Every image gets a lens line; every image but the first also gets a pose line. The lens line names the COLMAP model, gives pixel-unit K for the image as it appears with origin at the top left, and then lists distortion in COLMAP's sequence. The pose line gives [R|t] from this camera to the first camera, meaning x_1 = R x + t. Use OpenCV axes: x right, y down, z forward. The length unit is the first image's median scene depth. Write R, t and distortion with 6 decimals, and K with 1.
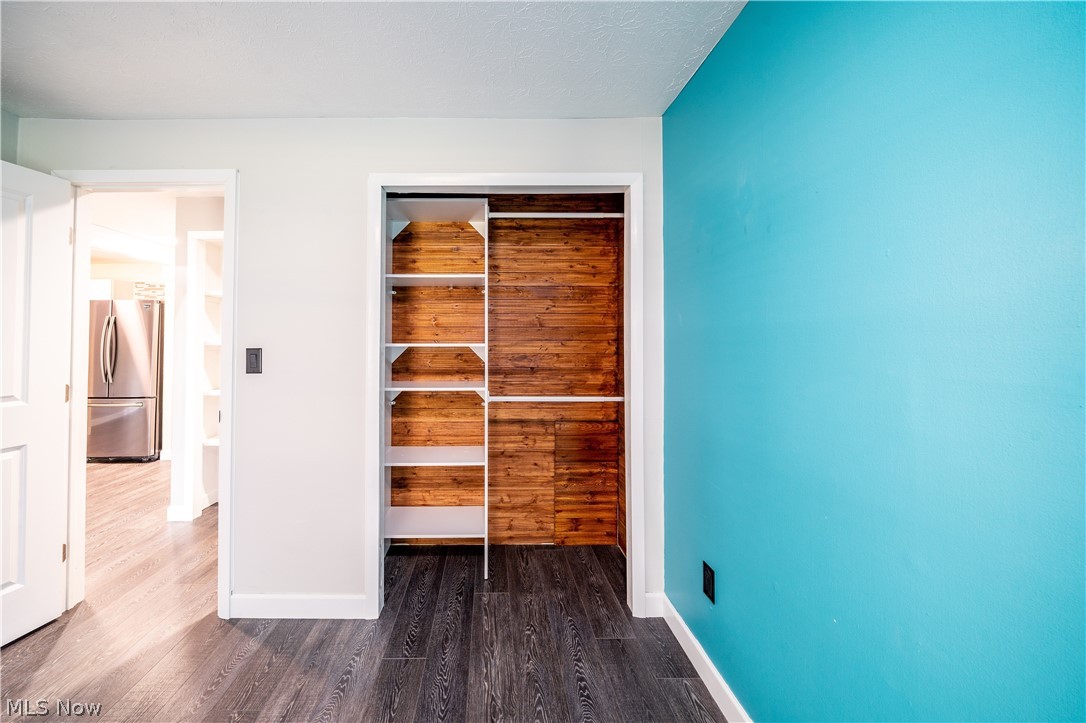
lens RADIAL K [[378.7, 0, 492.4], [0, 378.7, 333.4], [0, 0, 1]] dist [-0.000552, -0.000033]
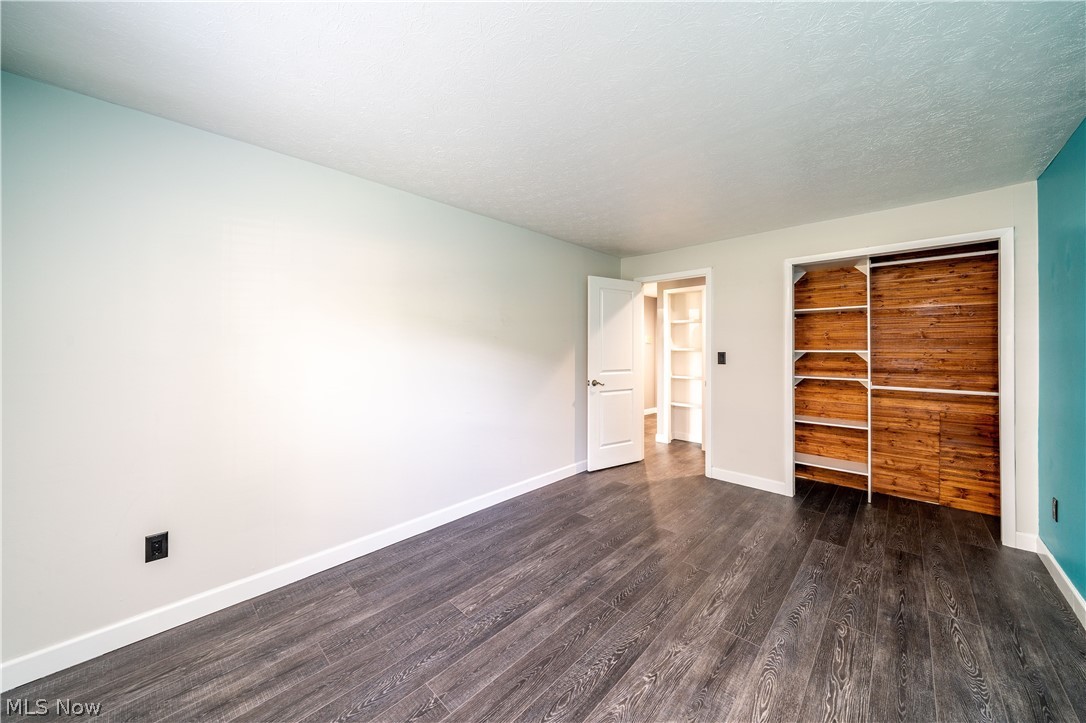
lens RADIAL K [[384.8, 0, 546.3], [0, 384.8, 343.7], [0, 0, 1]] dist [-0.001671, -0.000145]
pose [[0.726449, -0.005520, -0.687198, 0.091311], [0.010847, 0.999935, 0.003434, -0.017650], [0.687135, -0.009949, 0.726462, -0.891891]]
